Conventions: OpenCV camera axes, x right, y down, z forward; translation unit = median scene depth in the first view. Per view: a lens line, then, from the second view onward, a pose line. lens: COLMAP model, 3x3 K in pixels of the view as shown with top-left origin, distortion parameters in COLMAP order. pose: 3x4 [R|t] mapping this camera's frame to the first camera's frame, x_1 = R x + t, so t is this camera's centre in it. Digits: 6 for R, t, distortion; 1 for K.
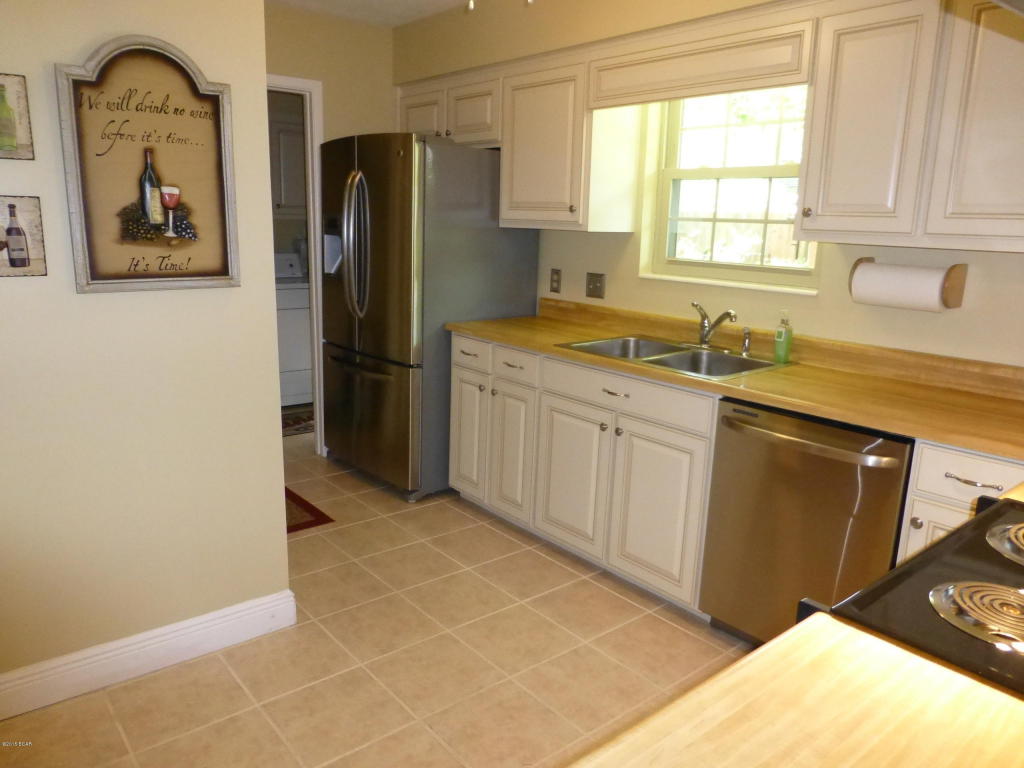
lens RADIAL K [[738.6, 0, 509.2], [0, 738.6, 385.2], [0, 0, 1]] dist [-0.031562, 0.011489]
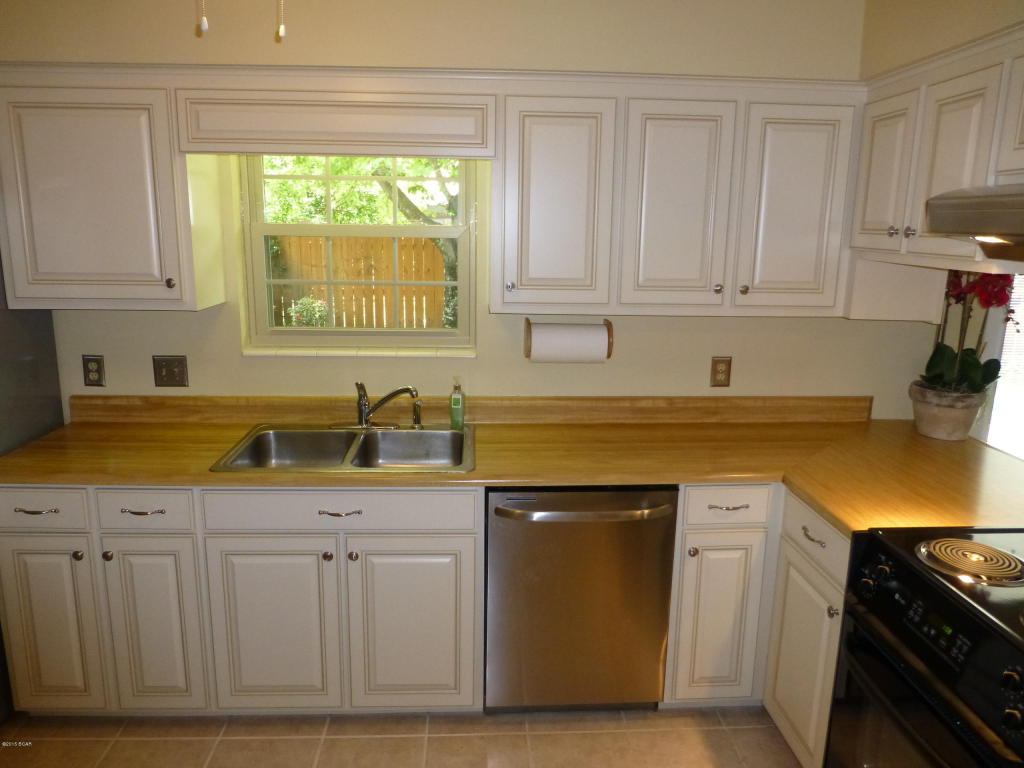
lens RADIAL K [[738.6, 0, 511.0], [0, 738.6, 383.6], [0, 0, 1]] dist [-0.031562, 0.011489]
pose [[0.599464, -0.189819, 0.777568, -0.321766], [0.178020, 0.978758, 0.101689, -0.163924], [-0.780353, 0.077464, 0.620522, 0.298035]]
